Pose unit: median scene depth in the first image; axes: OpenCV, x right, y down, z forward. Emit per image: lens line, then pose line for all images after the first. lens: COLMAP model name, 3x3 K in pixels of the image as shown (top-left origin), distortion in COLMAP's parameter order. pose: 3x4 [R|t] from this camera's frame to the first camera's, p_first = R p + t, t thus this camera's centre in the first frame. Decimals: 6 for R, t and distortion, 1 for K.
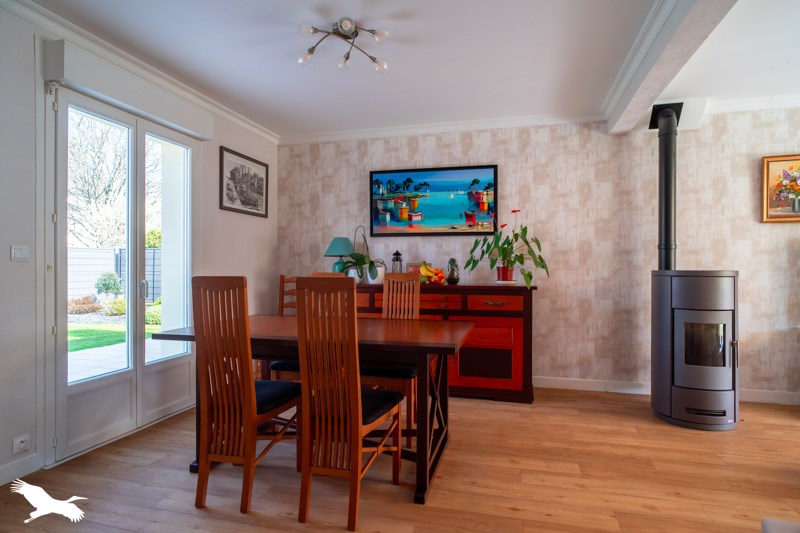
lens RADIAL K [[456.9, 0, 399.2], [0, 456.9, 268.1], [0, 0, 1]] dist [-0.003150, 0.003345]
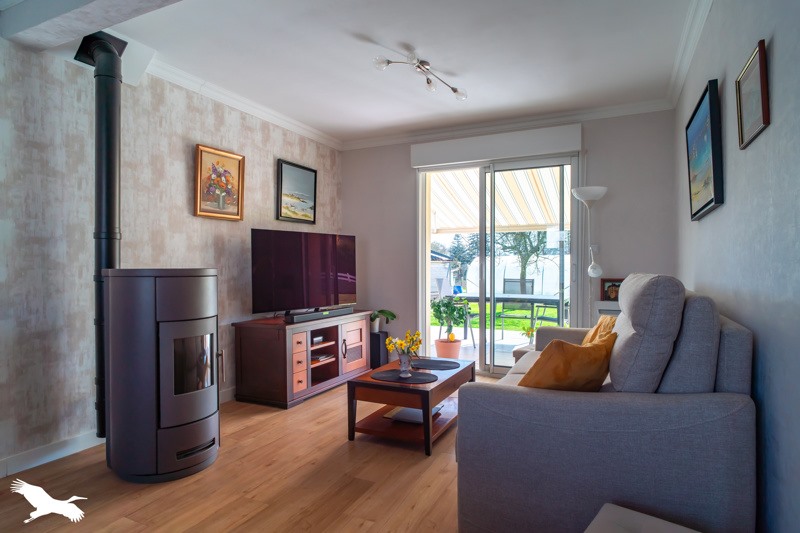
lens RADIAL K [[456.9, 0, 401.4], [0, 456.9, 268.8], [0, 0, 1]] dist [-0.003150, 0.003345]
pose [[0.184124, -0.009011, 0.982862, -0.029424], [0.001661, 0.999959, 0.008857, -0.000903], [-0.982902, 0.000002, 0.184131, 0.420322]]
